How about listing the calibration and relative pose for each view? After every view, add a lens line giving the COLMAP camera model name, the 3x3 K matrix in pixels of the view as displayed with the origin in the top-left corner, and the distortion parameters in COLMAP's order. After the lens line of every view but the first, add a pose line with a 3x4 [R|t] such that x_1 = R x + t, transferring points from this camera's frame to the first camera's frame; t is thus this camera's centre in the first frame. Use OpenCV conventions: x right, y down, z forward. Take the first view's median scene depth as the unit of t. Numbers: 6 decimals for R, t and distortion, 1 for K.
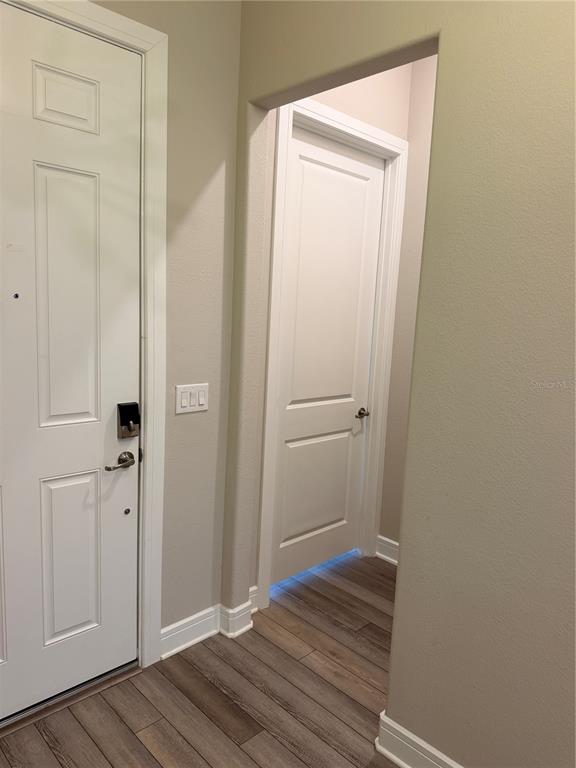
lens RADIAL K [[543.6, 0, 288.0], [0, 543.6, 384.0], [0, 0, 1]] dist [-0.016832, -0.006873]
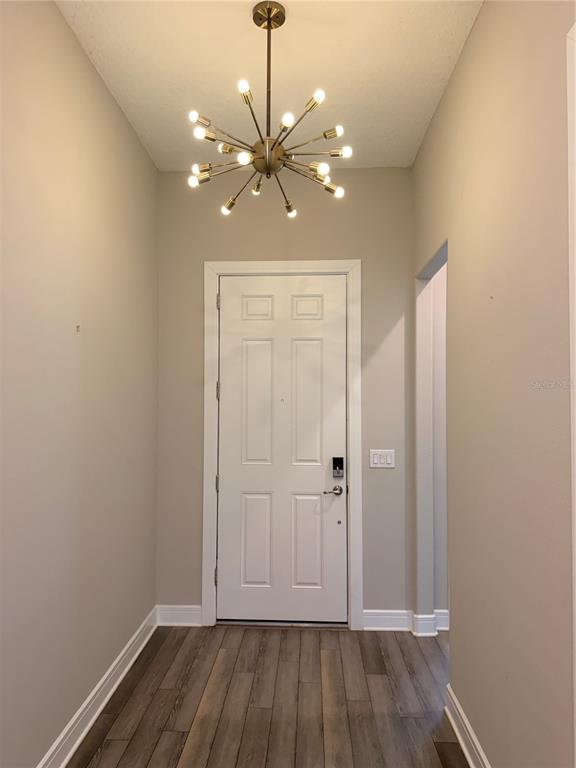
lens RADIAL K [[543.6, 0, 288.0], [0, 543.6, 384.0], [0, 0, 1]] dist [-0.016832, -0.006873]
pose [[0.669055, -0.082760, -0.738590, 0.921304], [-0.082561, 0.979354, -0.184527, 0.140799], [0.738613, 0.184438, 0.648409, -0.323100]]
